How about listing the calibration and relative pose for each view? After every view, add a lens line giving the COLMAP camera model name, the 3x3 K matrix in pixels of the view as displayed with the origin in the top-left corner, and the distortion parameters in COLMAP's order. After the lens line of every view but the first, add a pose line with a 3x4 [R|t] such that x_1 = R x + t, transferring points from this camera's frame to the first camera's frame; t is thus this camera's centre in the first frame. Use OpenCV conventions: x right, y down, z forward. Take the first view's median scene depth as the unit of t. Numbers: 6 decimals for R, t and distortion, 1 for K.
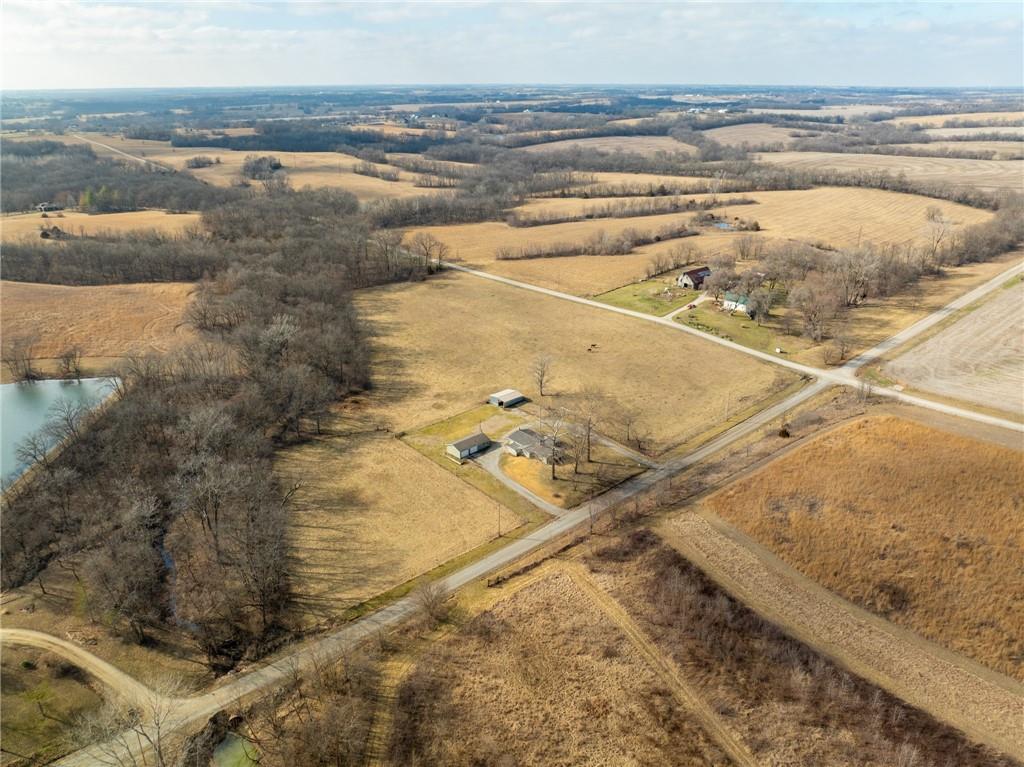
lens RADIAL K [[701.8, 0, 511.5], [0, 701.8, 381.3], [0, 0, 1]] dist [-0.044758, 0.002648]
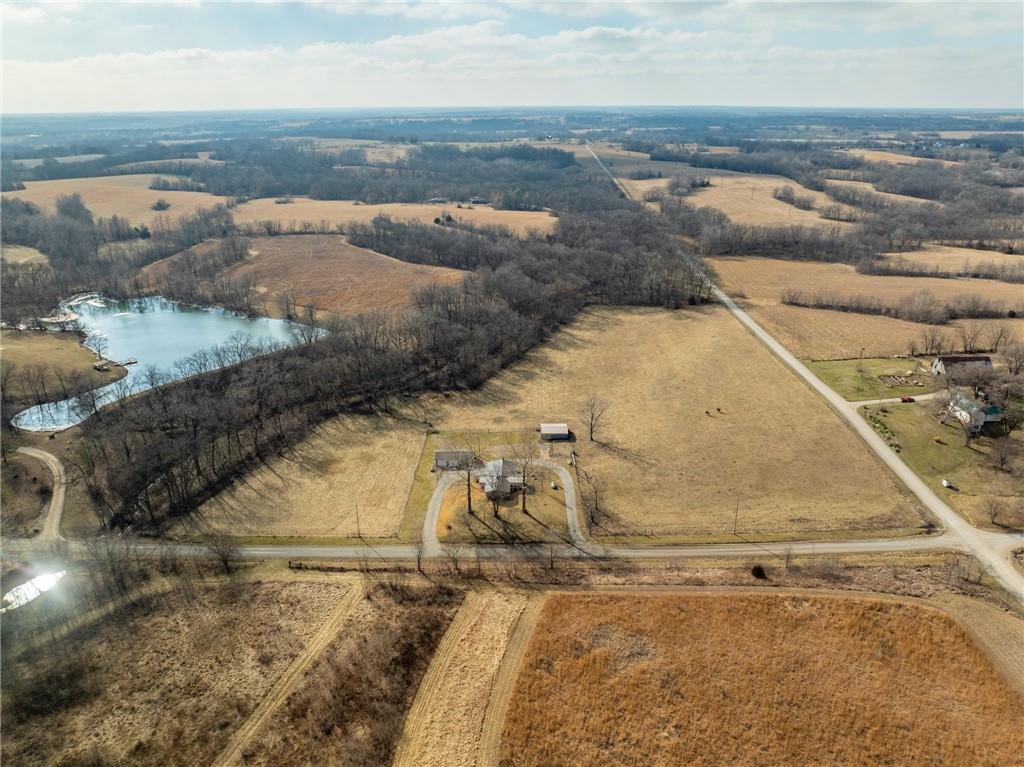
lens RADIAL K [[701.8, 0, 511.3], [0, 701.8, 385.5], [0, 0, 1]] dist [-0.044758, 0.002648]
pose [[0.757381, 0.241317, -0.606745, 0.404430], [-0.252975, 0.965076, 0.068053, -0.068091], [0.601978, 0.101949, 0.791978, 0.161330]]
